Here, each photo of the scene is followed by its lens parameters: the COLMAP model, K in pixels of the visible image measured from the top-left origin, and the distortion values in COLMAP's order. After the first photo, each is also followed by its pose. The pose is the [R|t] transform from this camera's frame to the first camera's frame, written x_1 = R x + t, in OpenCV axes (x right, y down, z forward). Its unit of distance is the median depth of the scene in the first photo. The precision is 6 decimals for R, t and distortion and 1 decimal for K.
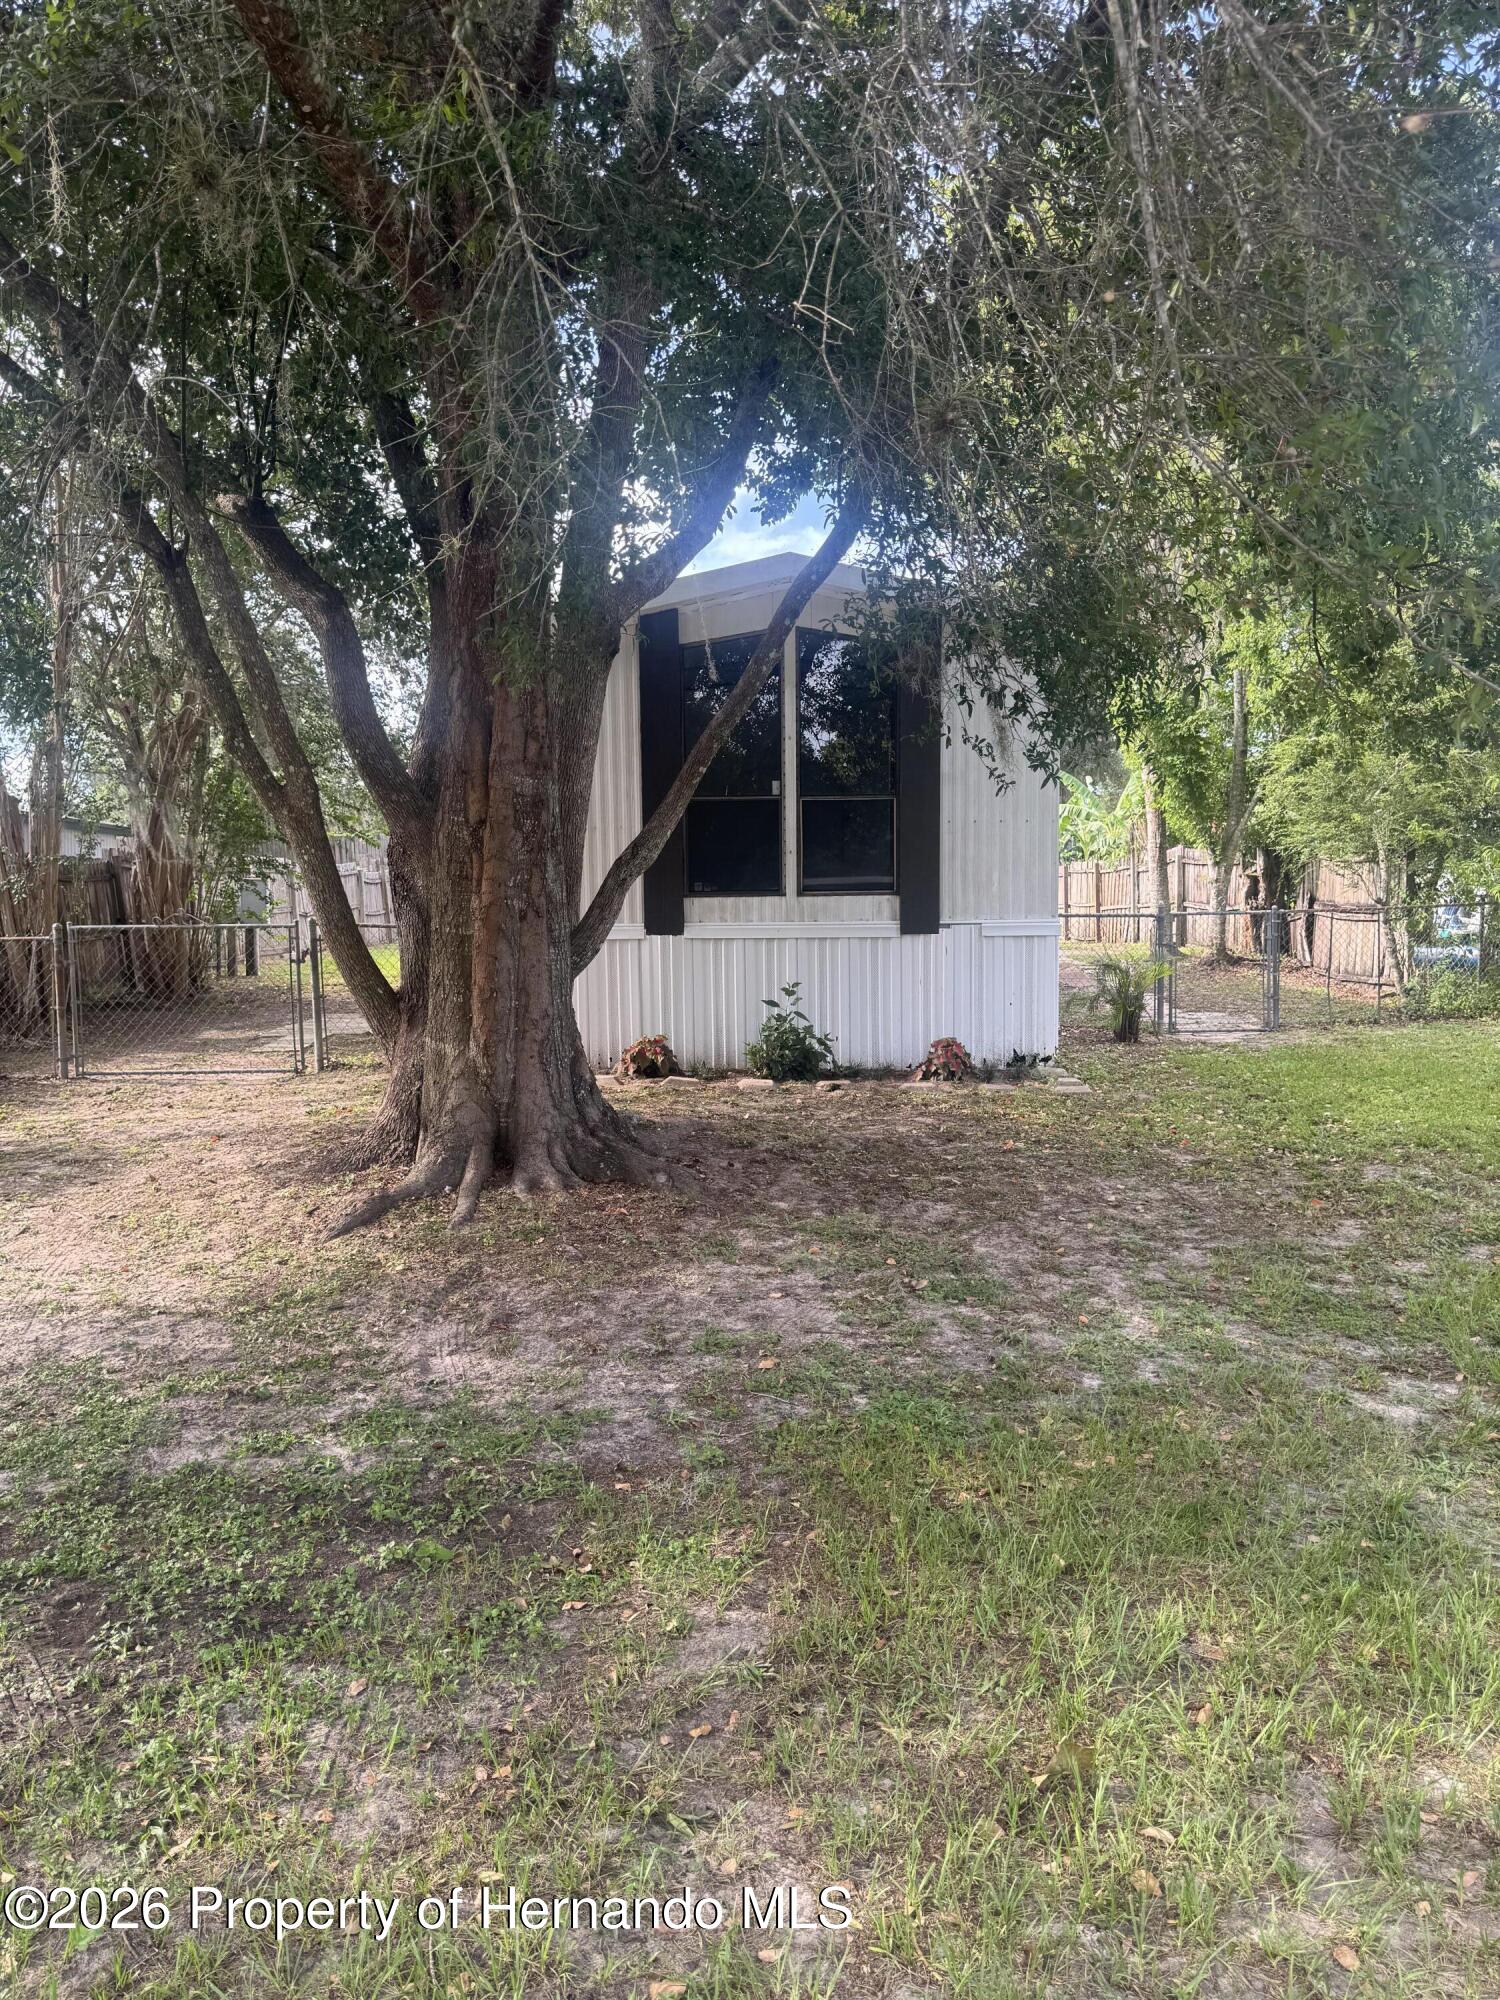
lens RADIAL K [[1413.9, 0, 746.9], [0, 1413.9, 986.2], [0, 0, 1]] dist [0.043632, -0.044305]
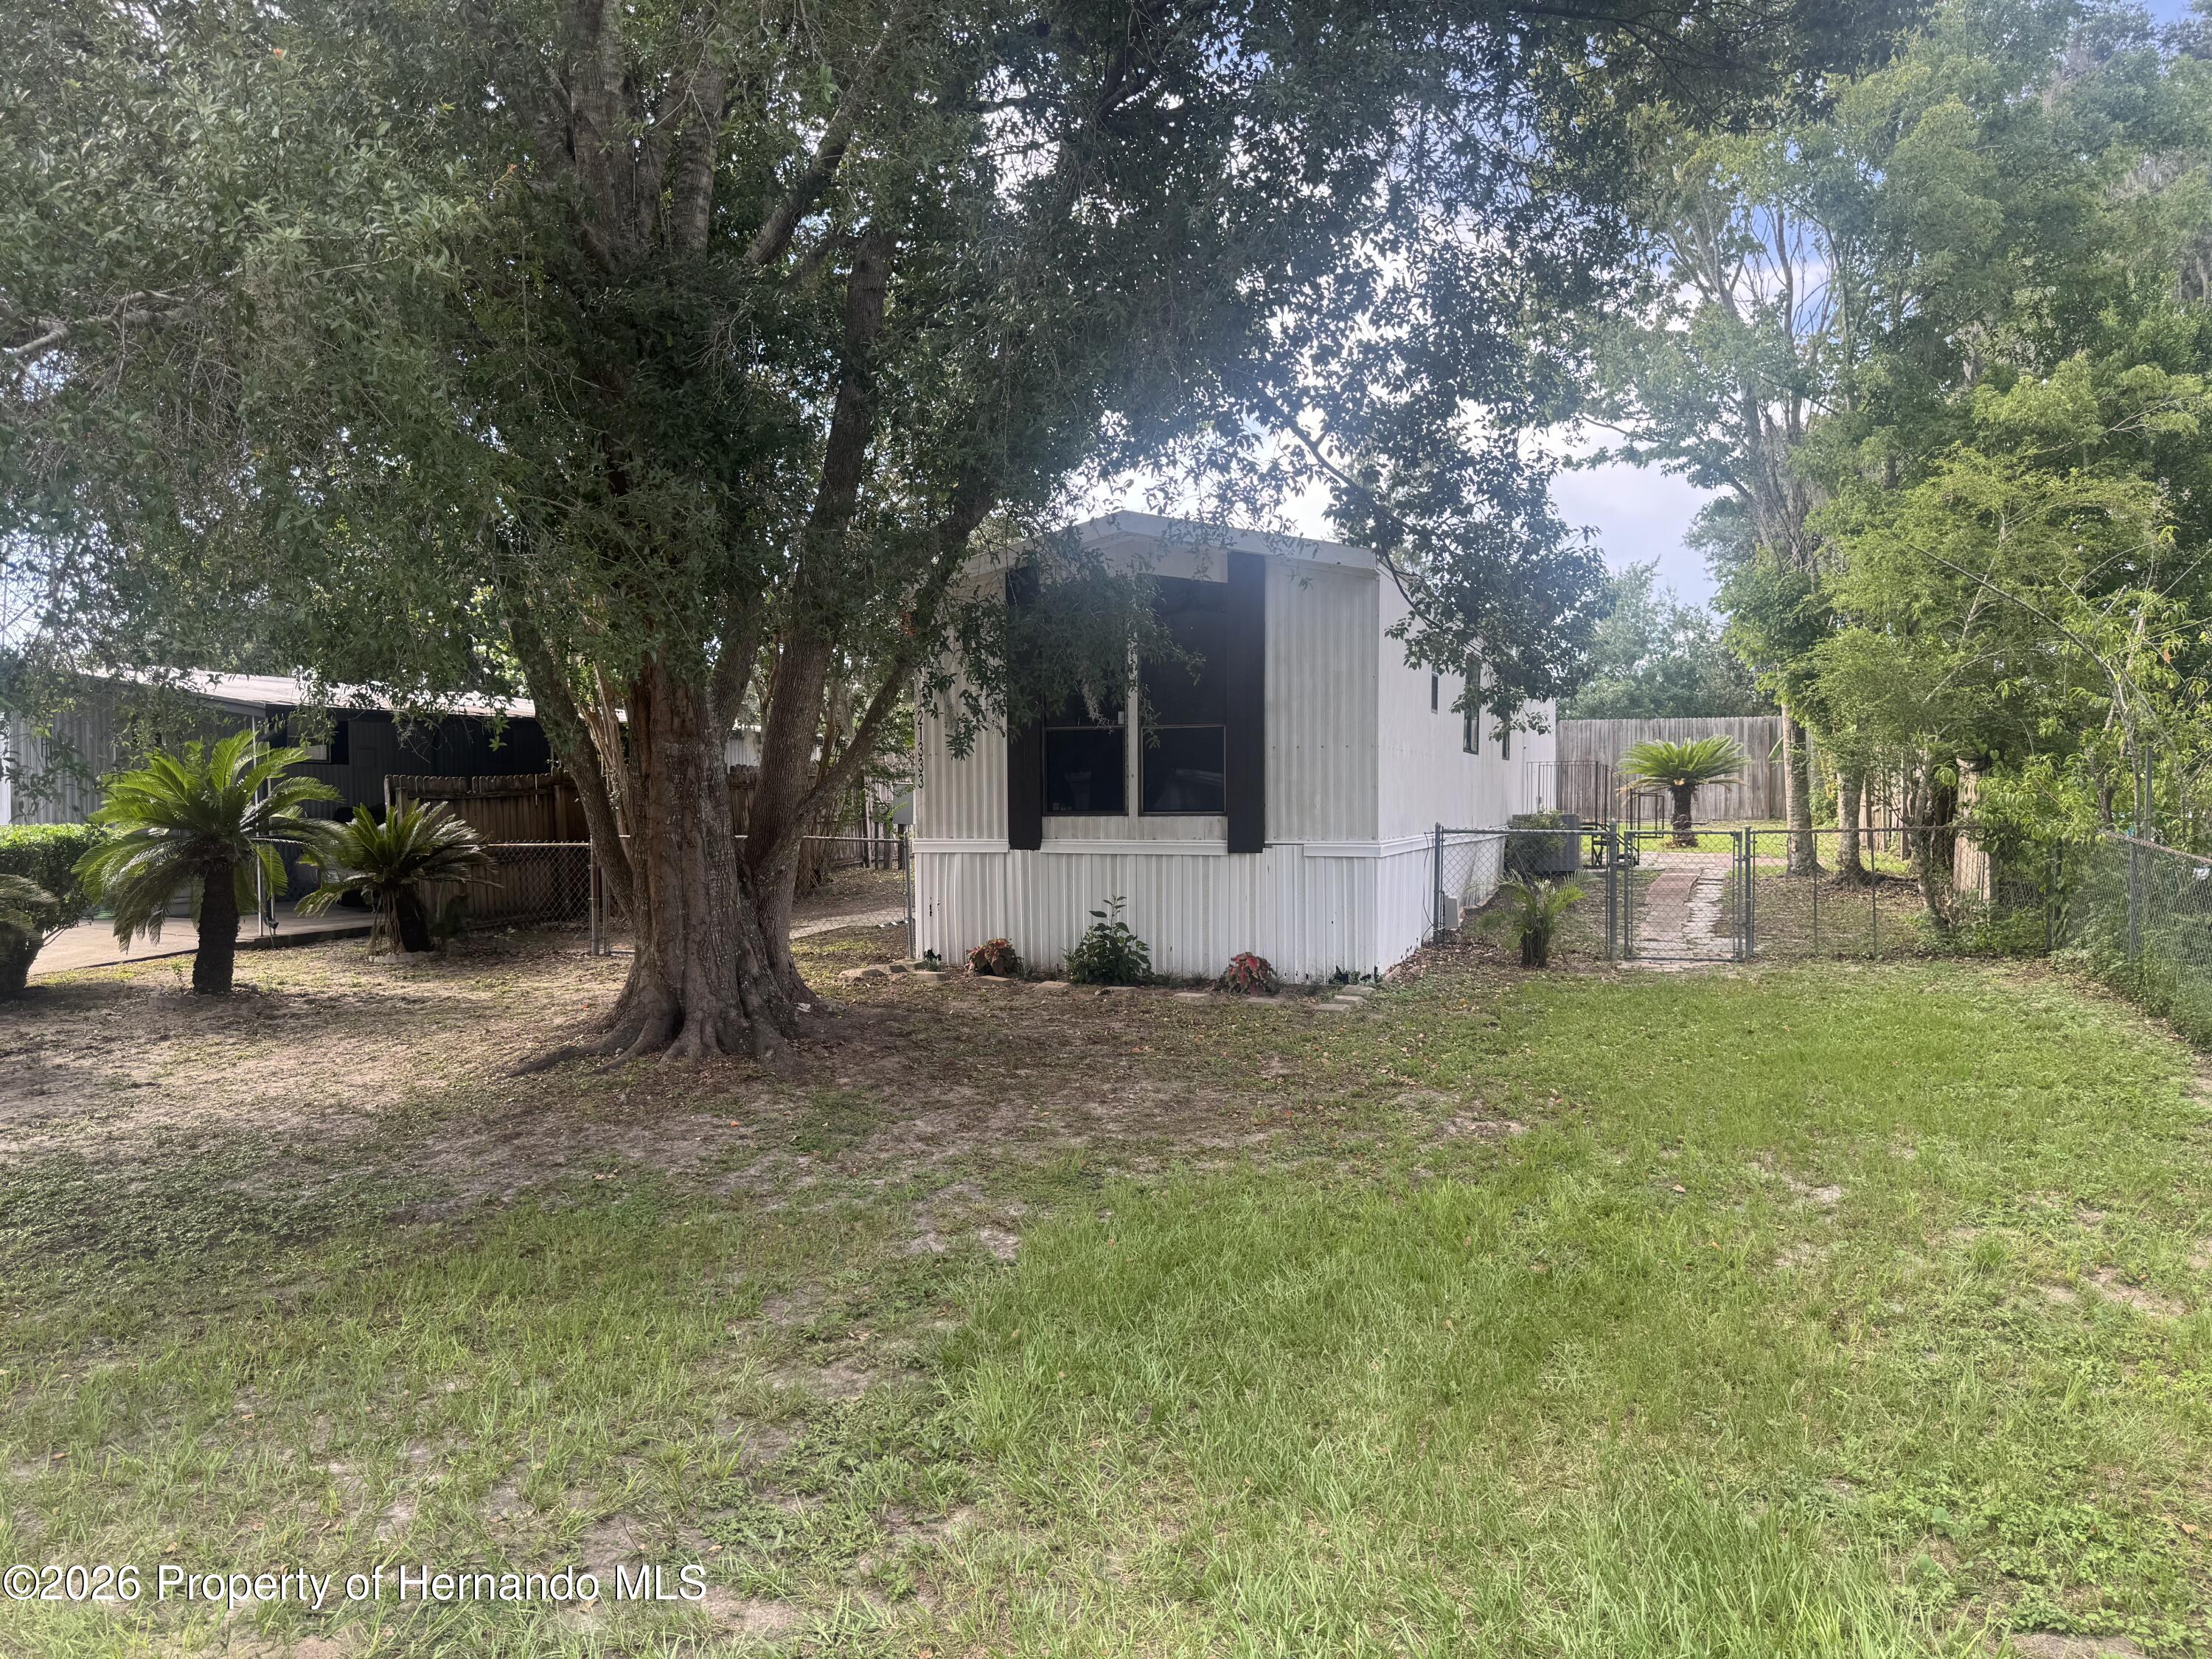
lens RADIAL K [[1563.8, 0, 1115.5], [0, 1563.8, 818.5], [0, 0, 1]] dist [0.043632, -0.044305]
pose [[0.934827, 0.011453, -0.354919, 0.644368], [-0.023722, 0.999261, -0.030235, -0.036194], [0.354311, 0.036684, 0.934408, -0.192789]]
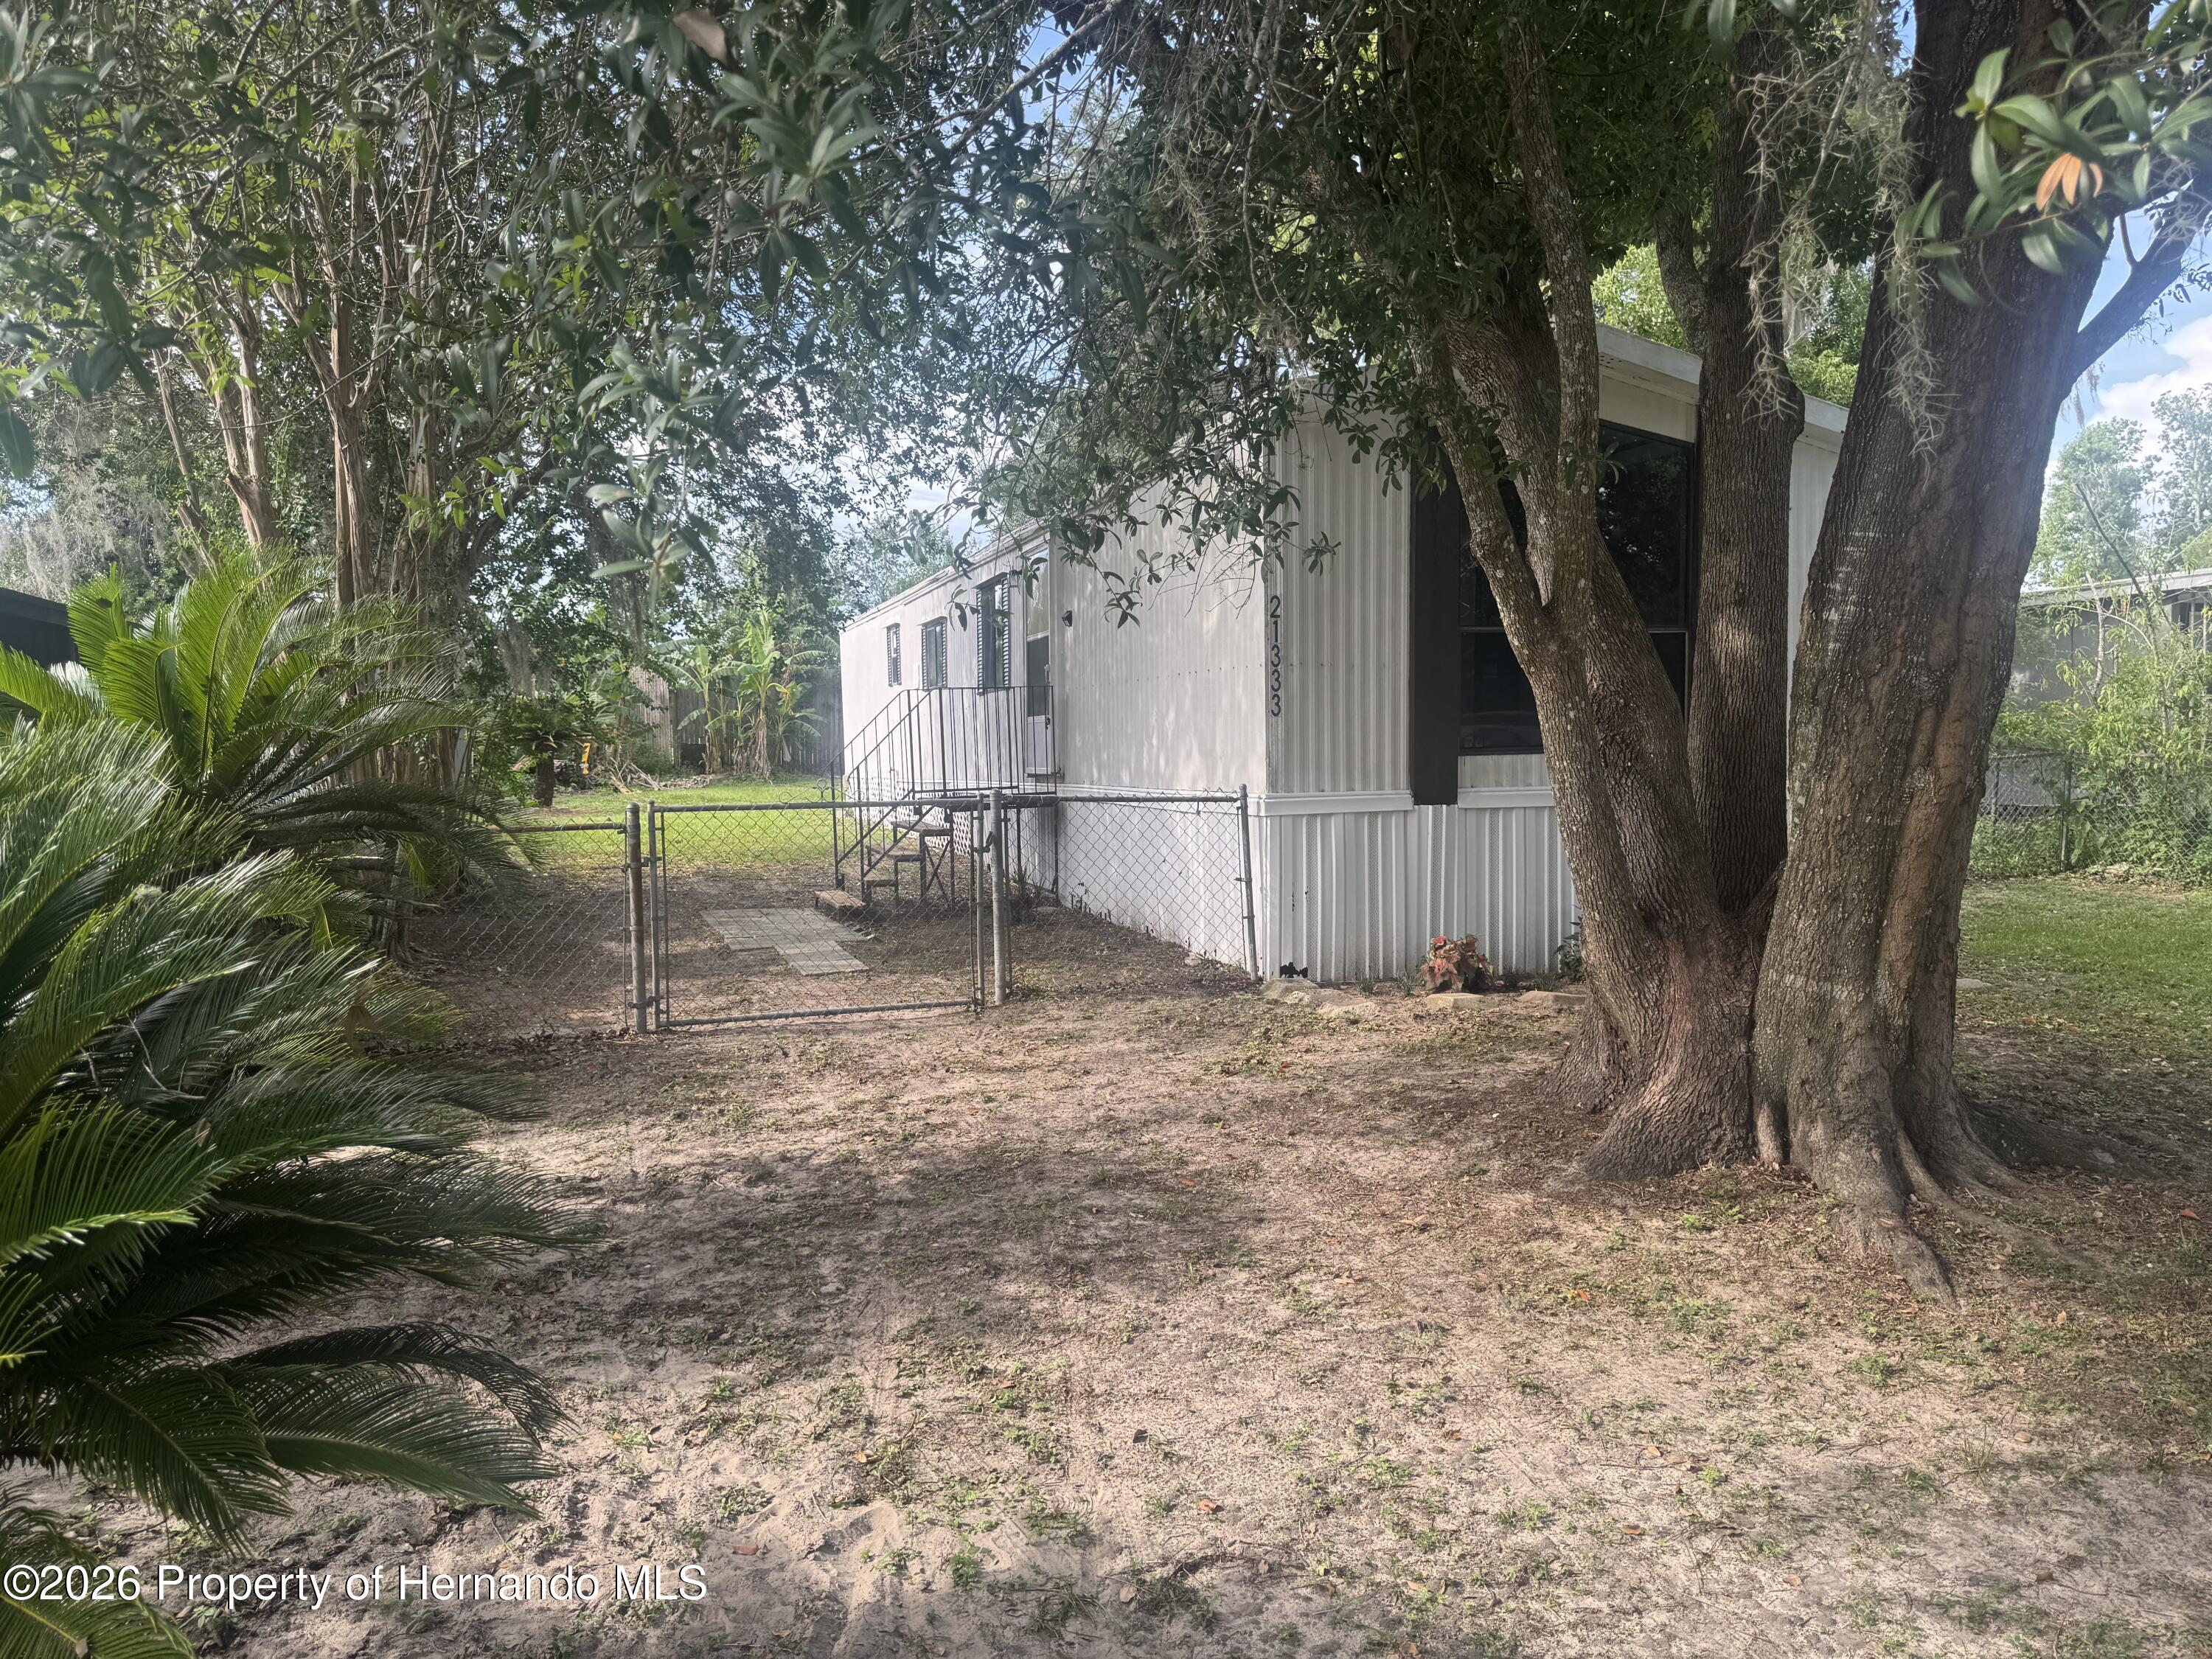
lens RADIAL K [[1563.8, 0, 1126.0], [0, 1563.8, 820.5], [0, 0, 1]] dist [0.043632, -0.044305]
pose [[0.954376, -0.016945, 0.298125, -0.687375], [0.019655, 0.999788, -0.006094, -0.036846], [-0.297958, 0.011676, 0.954507, 0.324606]]
